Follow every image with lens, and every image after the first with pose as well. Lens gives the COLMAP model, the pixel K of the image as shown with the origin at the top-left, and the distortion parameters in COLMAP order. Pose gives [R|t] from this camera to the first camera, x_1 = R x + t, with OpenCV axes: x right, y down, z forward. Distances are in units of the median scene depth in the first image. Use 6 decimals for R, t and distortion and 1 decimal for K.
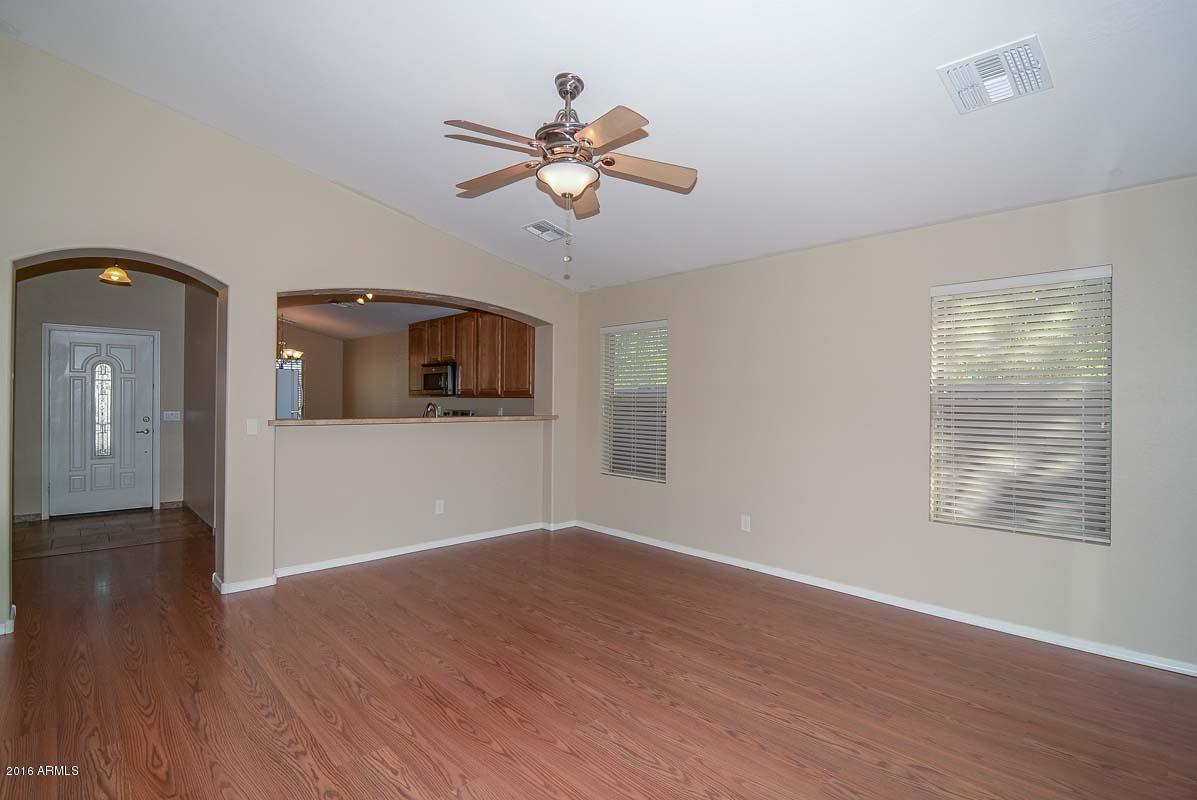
lens RADIAL K [[578.8, 0, 602.2], [0, 578.8, 399.5], [0, 0, 1]] dist [0.002862, -0.018217]
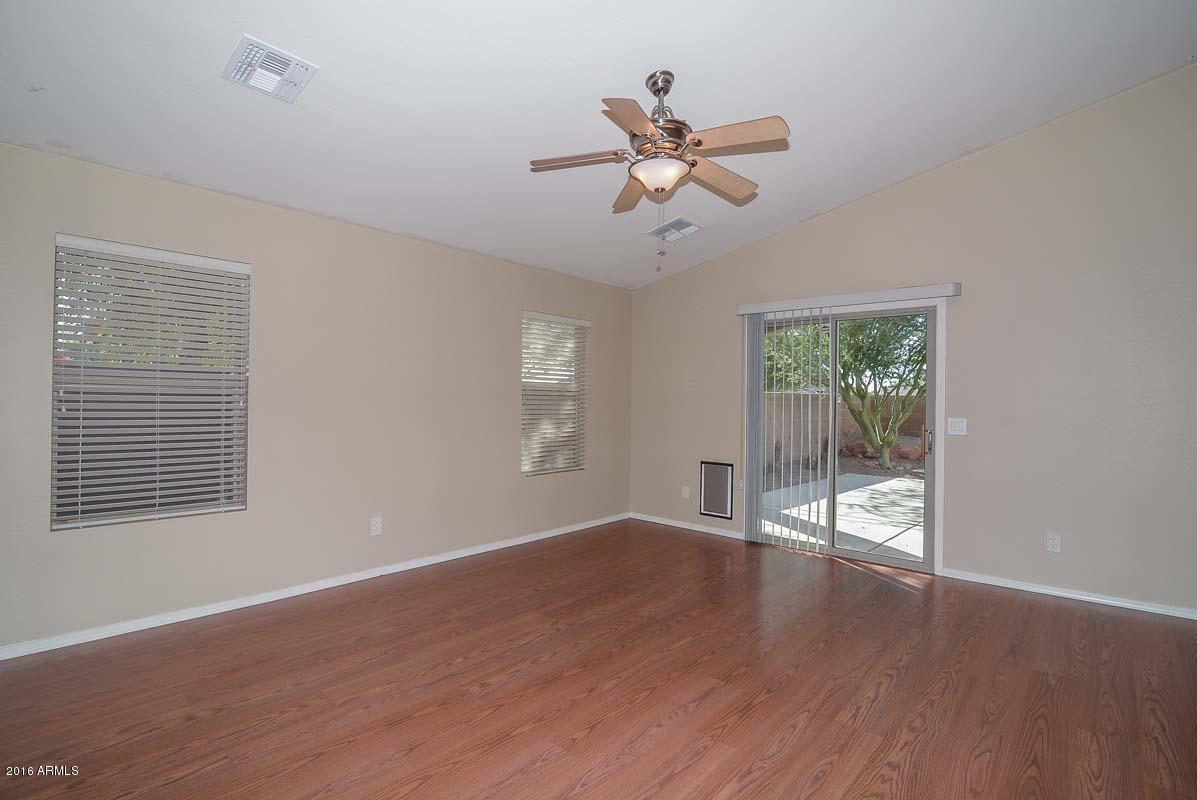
lens RADIAL K [[578.8, 0, 602.2], [0, 578.8, 399.5], [0, 0, 1]] dist [0.002862, -0.018217]
pose [[-0.093282, -0.008154, 0.995606, -0.950097], [-0.017701, 0.999822, 0.006530, 0.011236], [-0.995482, -0.017014, -0.093410, 1.055263]]
